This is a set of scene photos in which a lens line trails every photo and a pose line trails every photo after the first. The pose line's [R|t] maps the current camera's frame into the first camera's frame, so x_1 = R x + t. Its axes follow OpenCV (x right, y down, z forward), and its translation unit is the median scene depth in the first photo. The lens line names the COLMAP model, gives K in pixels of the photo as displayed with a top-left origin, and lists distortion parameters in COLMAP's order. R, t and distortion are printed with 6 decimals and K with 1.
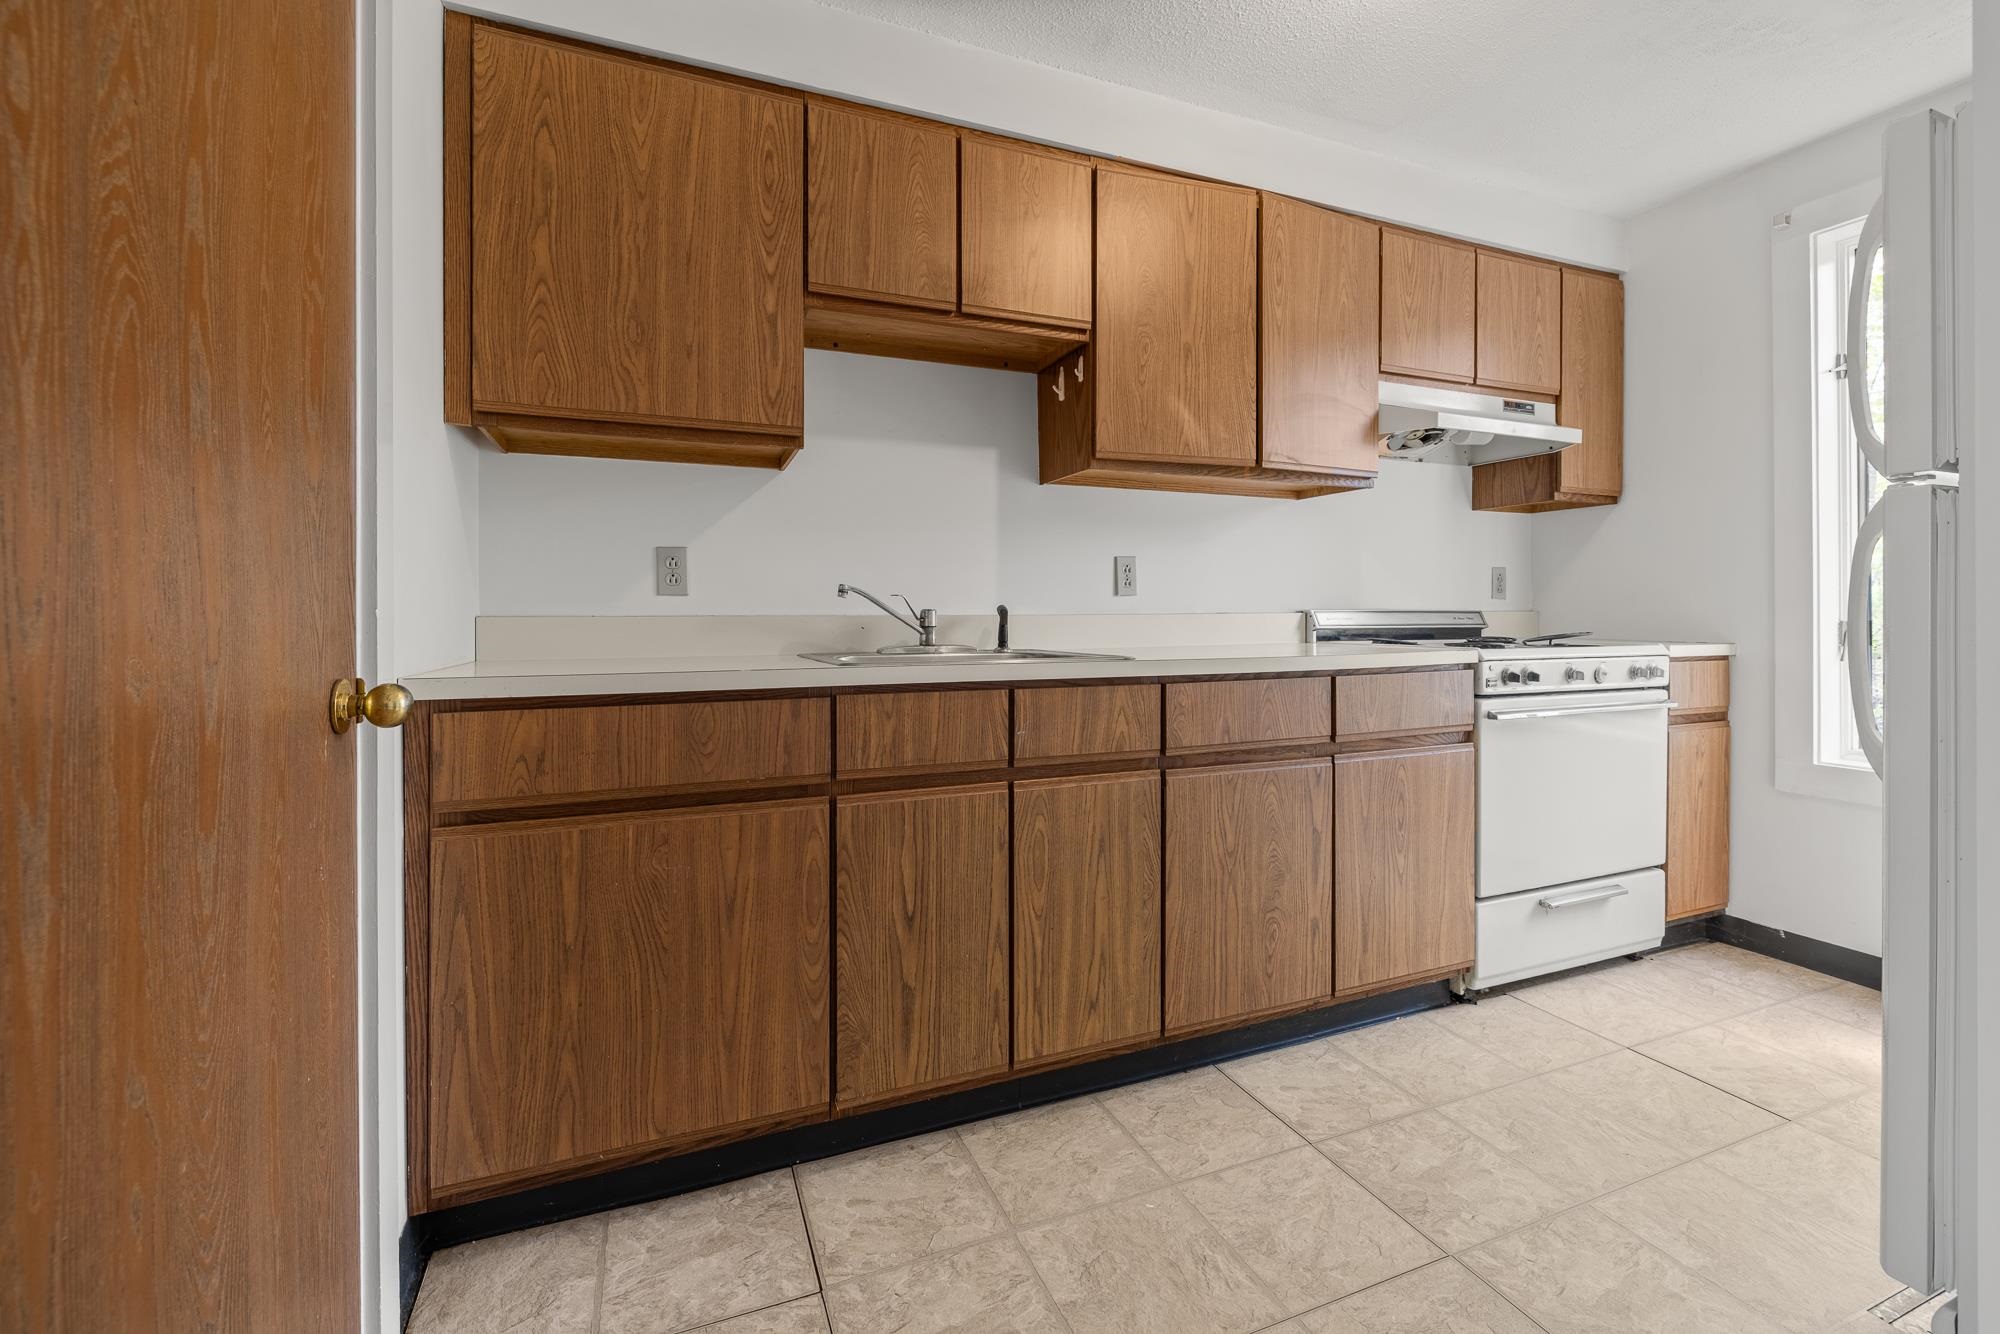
lens RADIAL K [[866.3, 0, 1006.8], [0, 866.3, 598.2], [0, 0, 1]] dist [-0.000053, 0.000182]
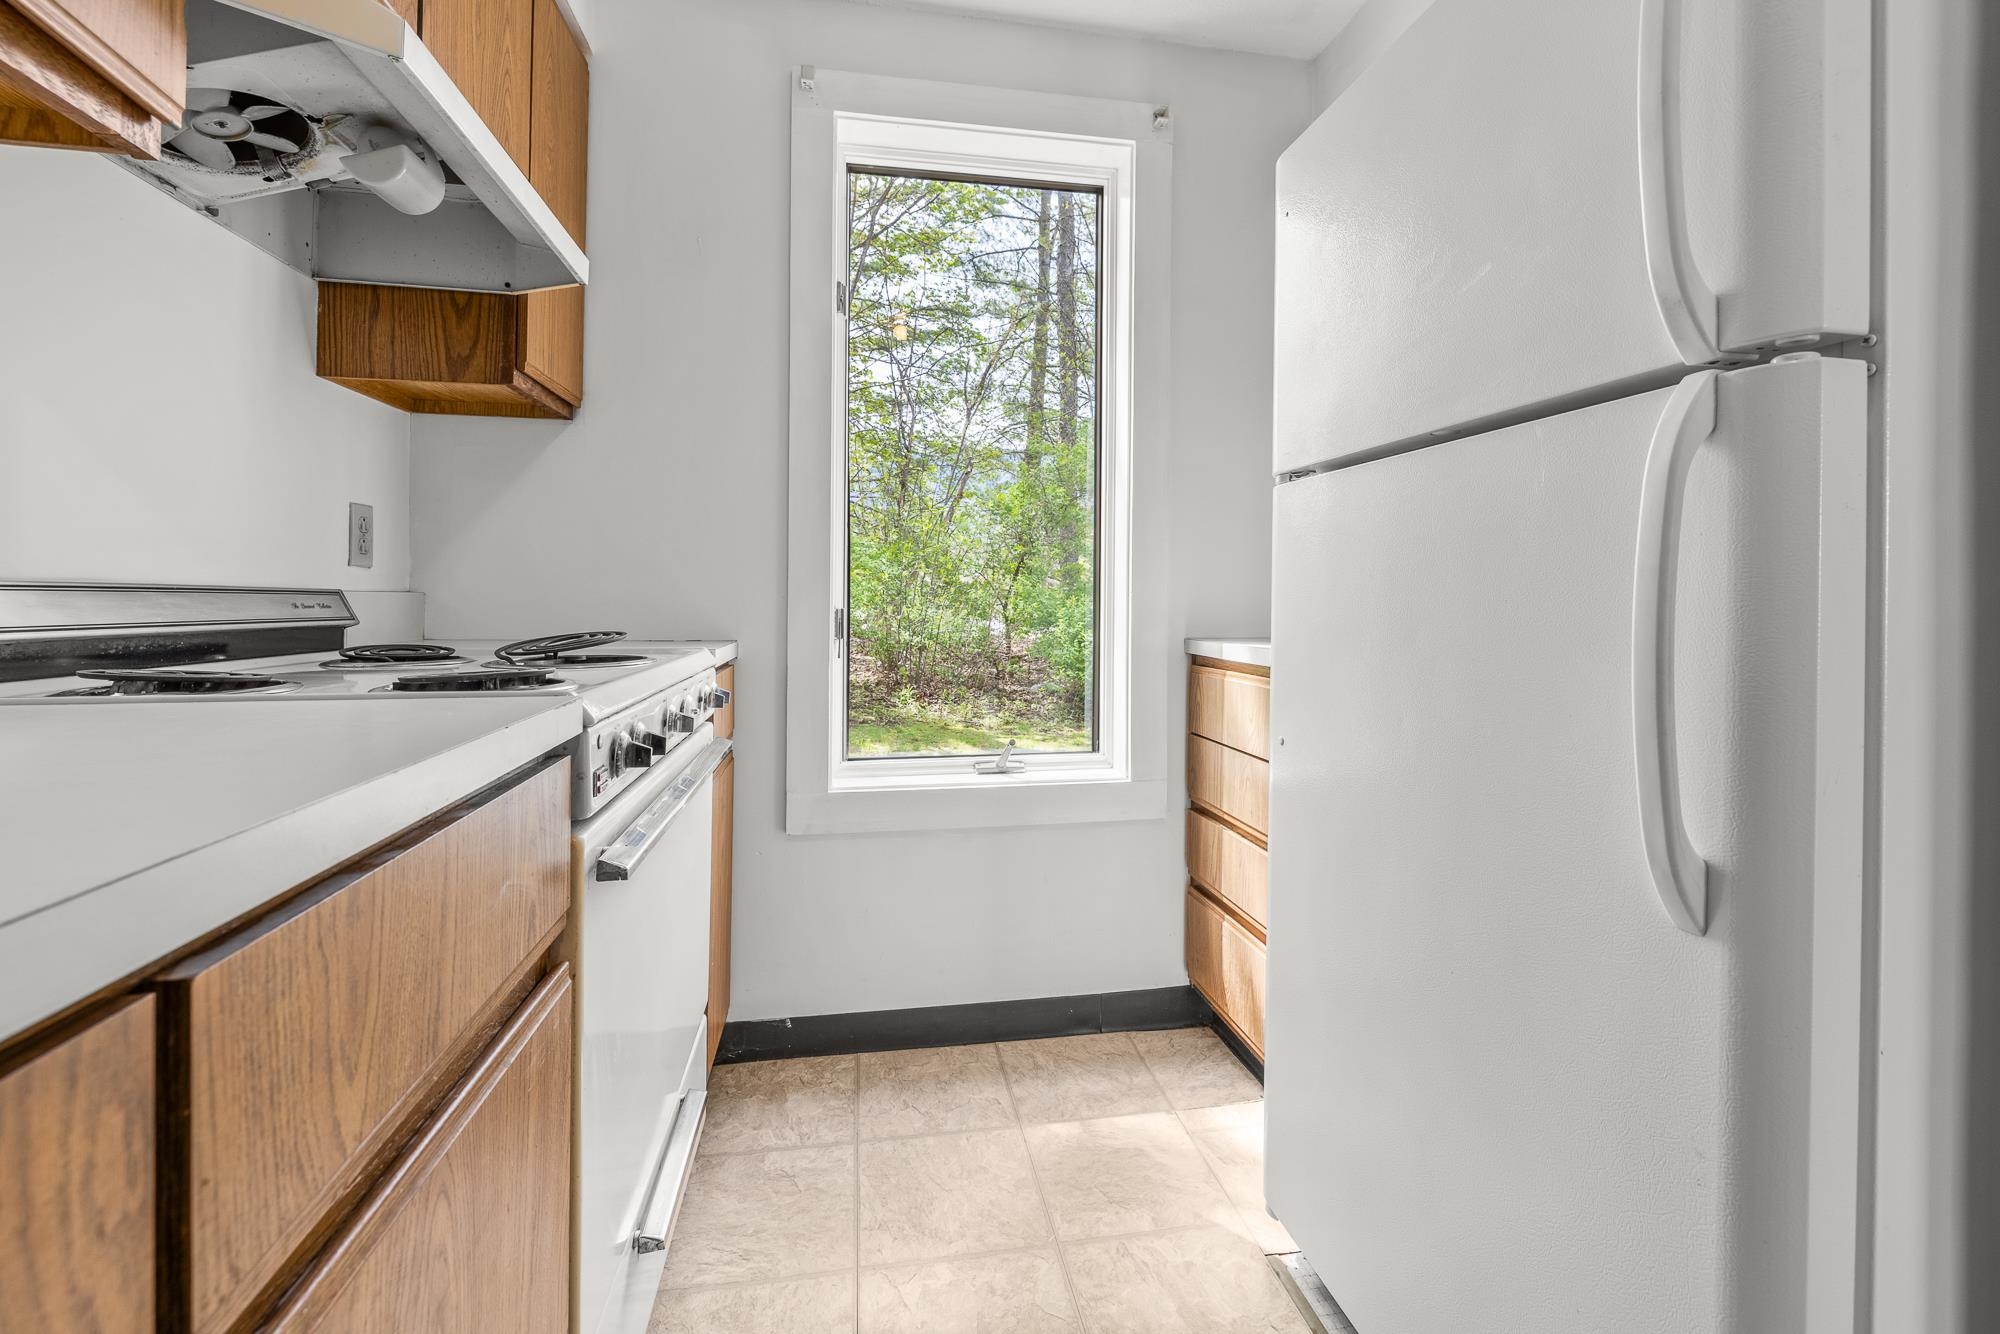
lens RADIAL K [[853.7, 0, 994.9], [0, 853.7, 607.0], [0, 0, 1]] dist [-0.000519, -0.000097]
pose [[0.224809, -0.003503, 0.974397, 0.180144], [-0.025188, 0.999639, 0.009405, 0.010911], [-0.974077, -0.026657, 0.224639, 0.571226]]
